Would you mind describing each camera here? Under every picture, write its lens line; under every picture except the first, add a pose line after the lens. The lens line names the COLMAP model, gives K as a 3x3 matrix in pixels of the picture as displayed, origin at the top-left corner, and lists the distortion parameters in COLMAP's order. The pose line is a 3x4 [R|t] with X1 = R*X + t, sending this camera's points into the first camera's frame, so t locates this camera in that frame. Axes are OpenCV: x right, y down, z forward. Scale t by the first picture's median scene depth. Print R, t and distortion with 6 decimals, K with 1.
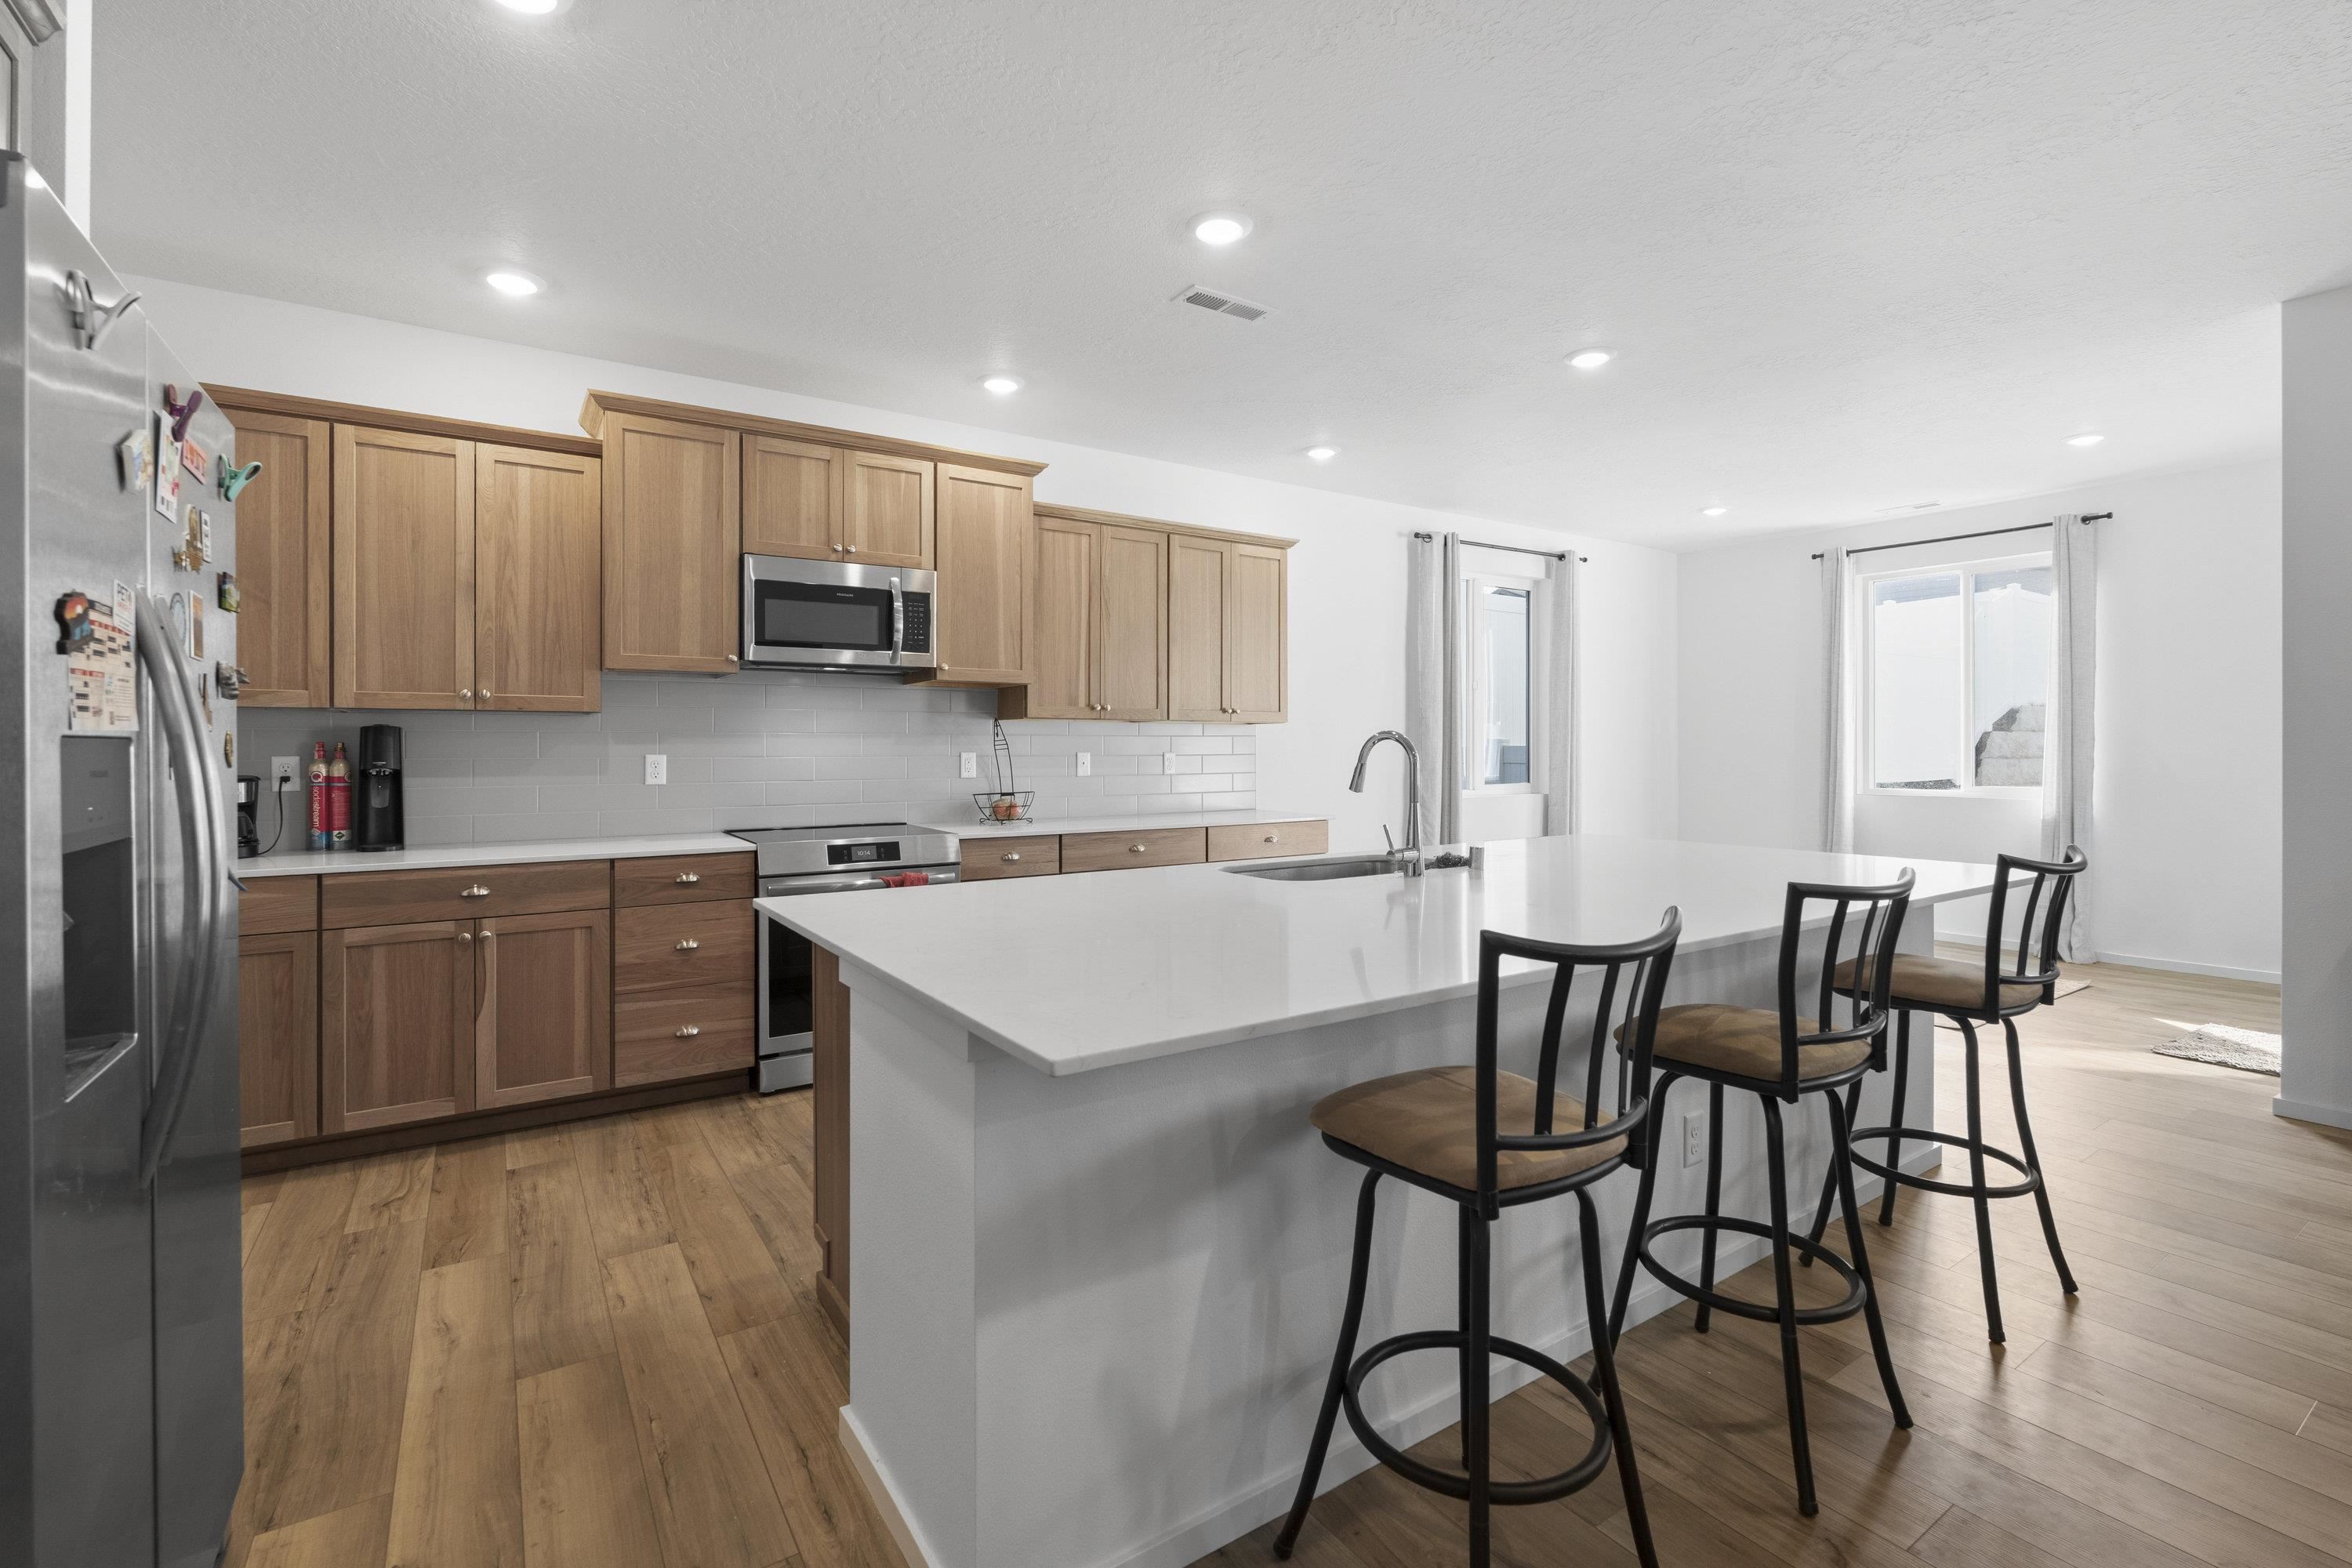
lens RADIAL K [[1055.6, 0, 1175.2], [0, 1055.6, 762.7], [0, 0, 1]] dist [0.001726, 0.000100]
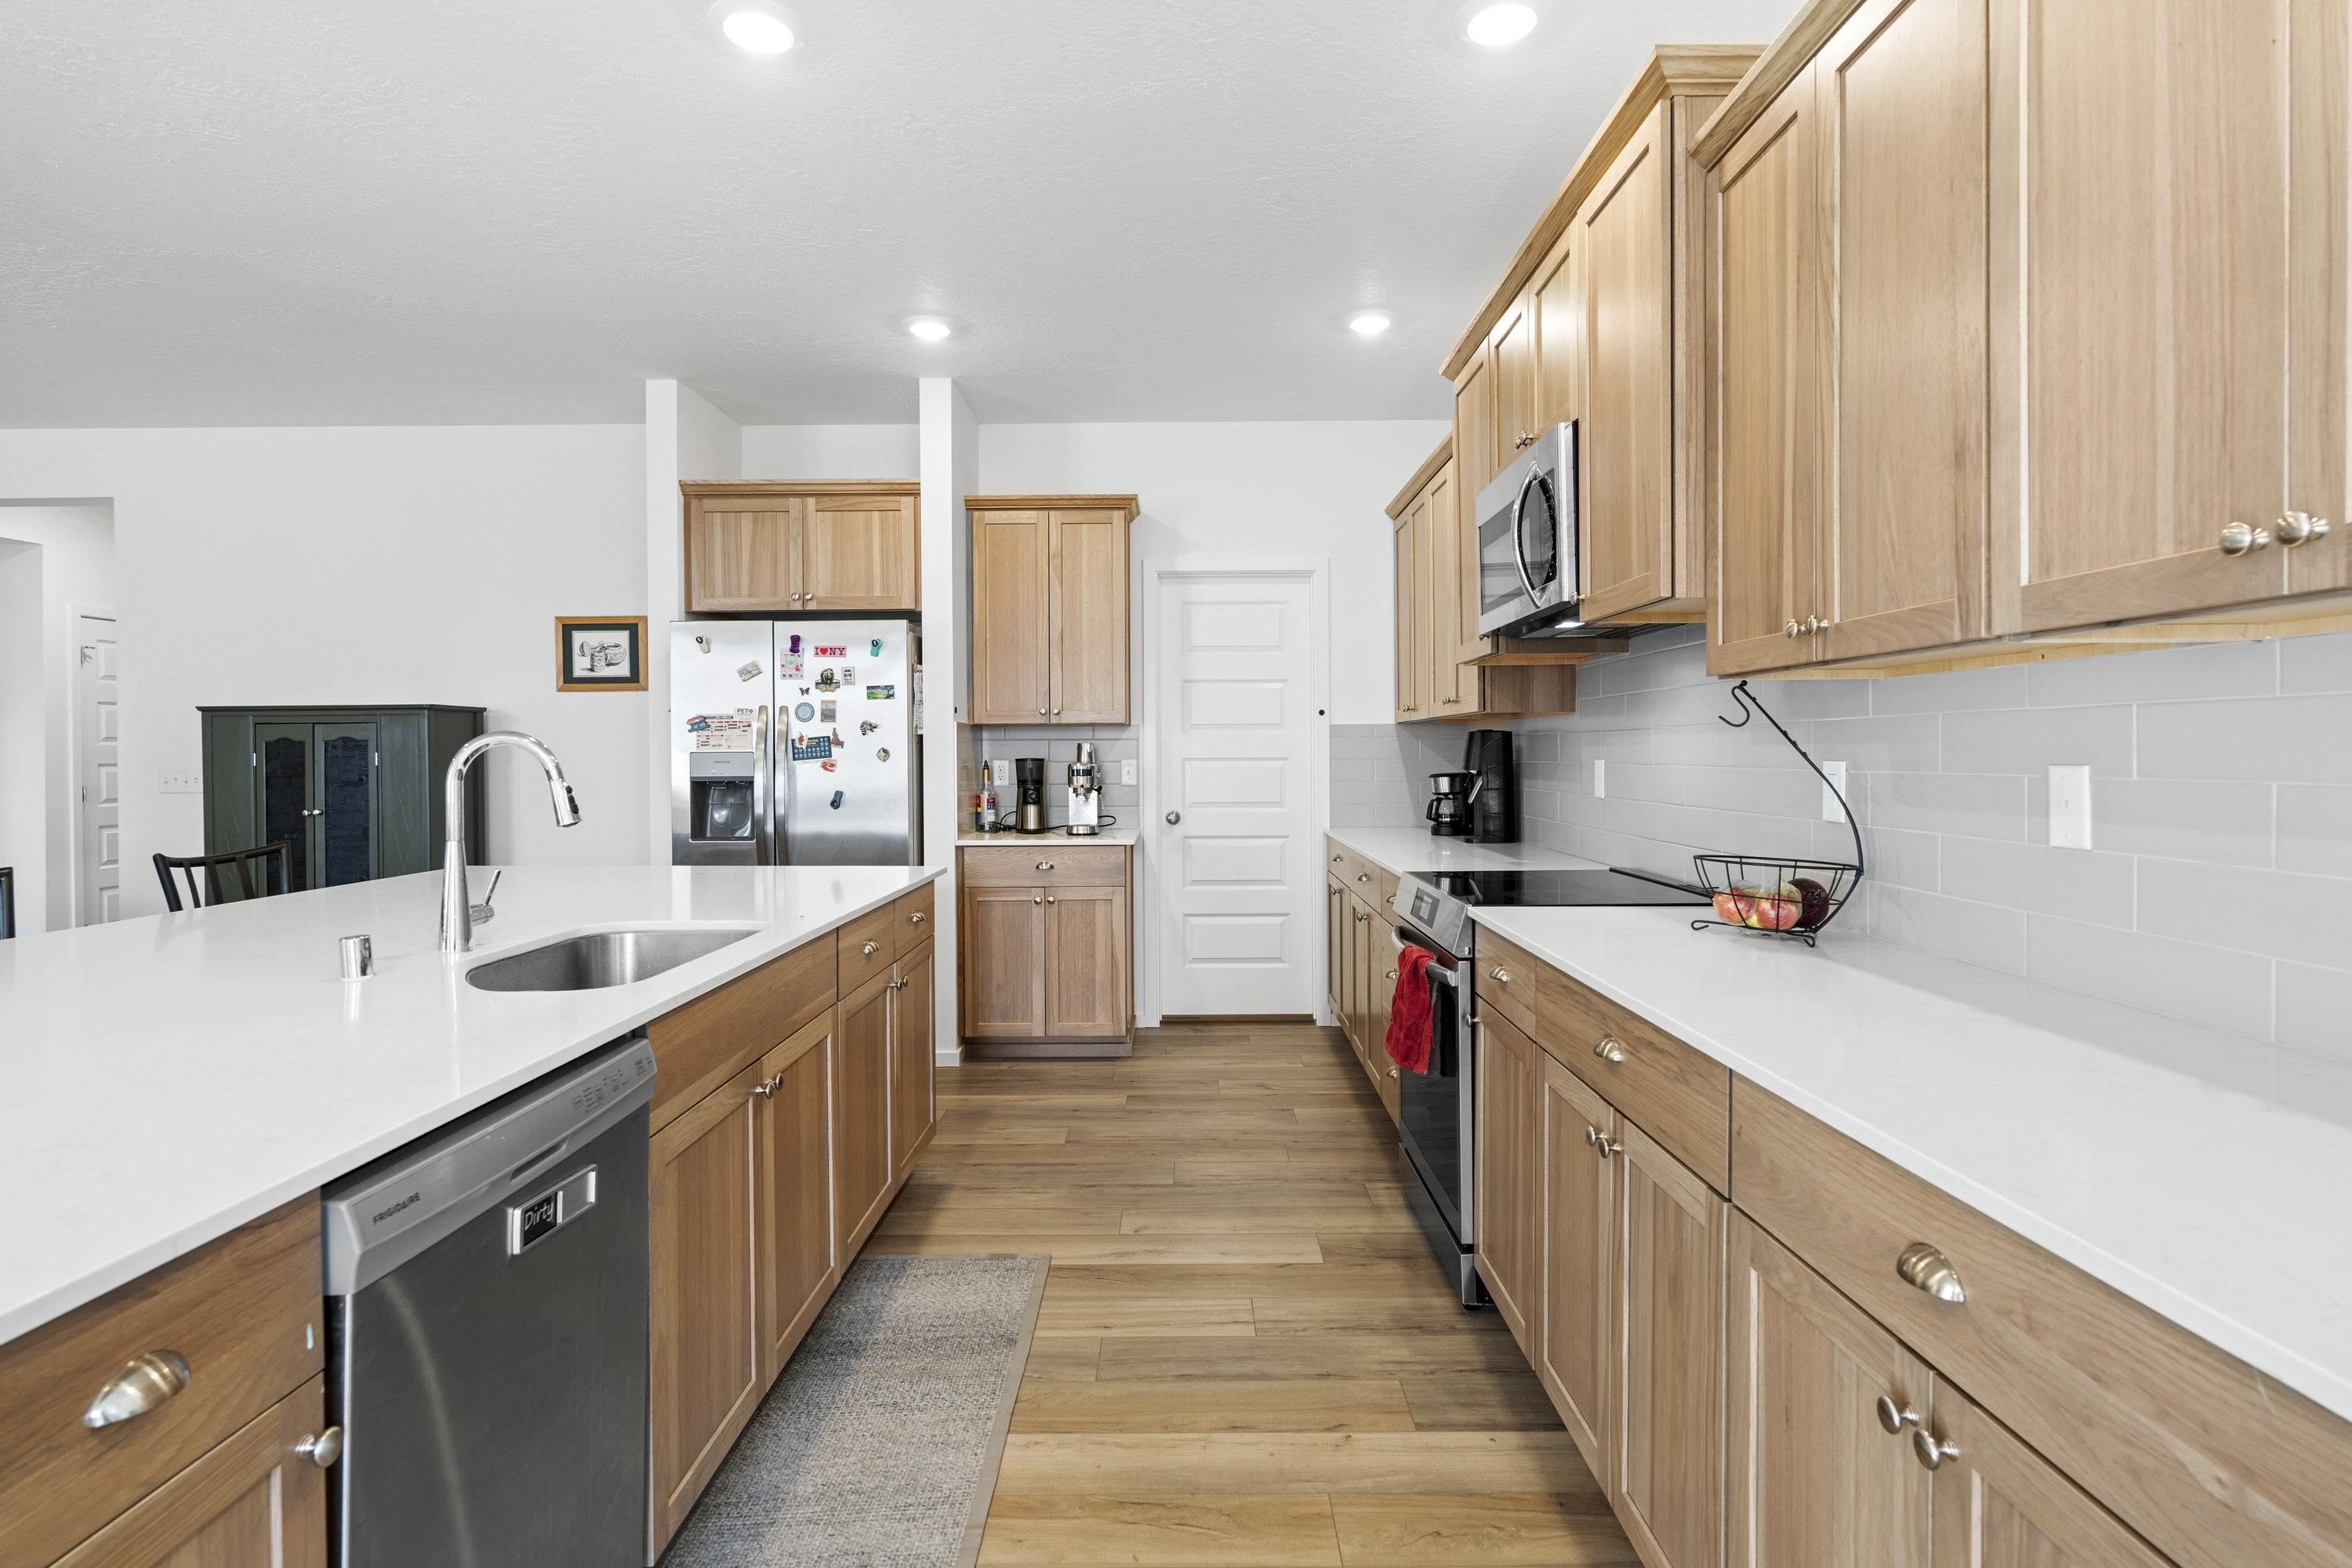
lens RADIAL K [[1180.8, 0, 1176.4], [0, 1180.8, 765.3], [0, 0, 1]] dist [0.000435, 0.000010]
pose [[-0.562955, 0.012320, -0.826396, 0.518306], [-0.007403, 0.999774, 0.019948, -0.024116], [0.826455, 0.017347, -0.562736, 1.596454]]
